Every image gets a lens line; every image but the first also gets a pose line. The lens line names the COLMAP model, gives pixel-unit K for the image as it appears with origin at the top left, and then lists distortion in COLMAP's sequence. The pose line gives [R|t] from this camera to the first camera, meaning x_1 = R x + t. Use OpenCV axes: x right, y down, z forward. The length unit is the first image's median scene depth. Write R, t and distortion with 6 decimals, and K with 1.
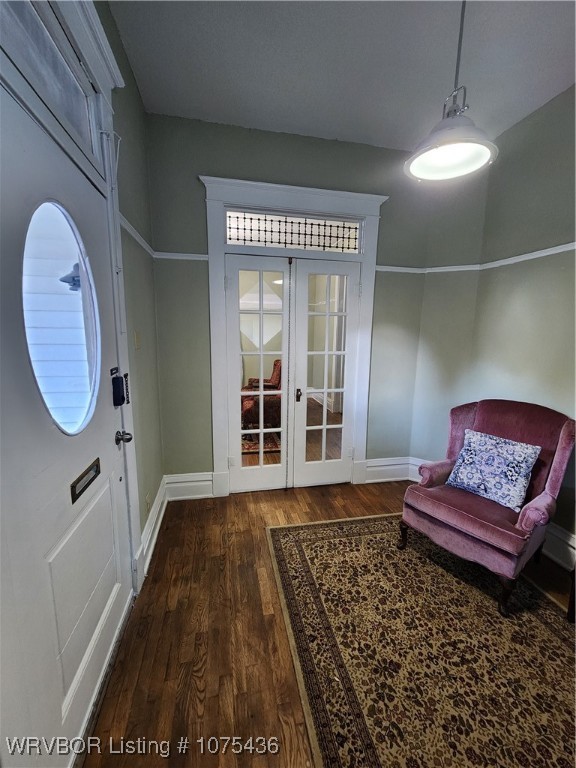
lens RADIAL K [[316.6, 0, 287.9], [0, 316.6, 384.4], [0, 0, 1]] dist [0.001592, 0.000835]
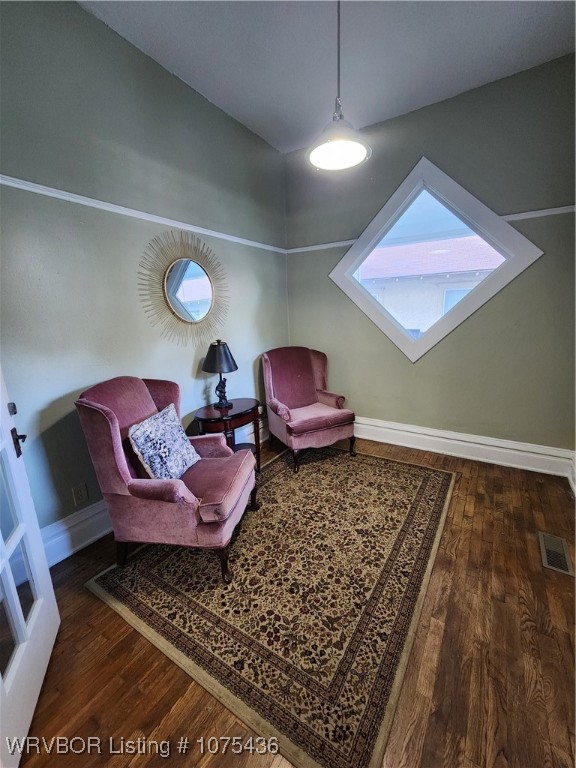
lens RADIAL K [[316.6, 0, 288.8], [0, 316.6, 384.1], [0, 0, 1]] dist [0.001592, 0.000835]
pose [[-0.710714, -0.157154, 0.685703, -0.242257], [0.132561, 0.927349, 0.349932, -0.208289], [-0.690879, 0.339598, -0.638247, 1.489886]]
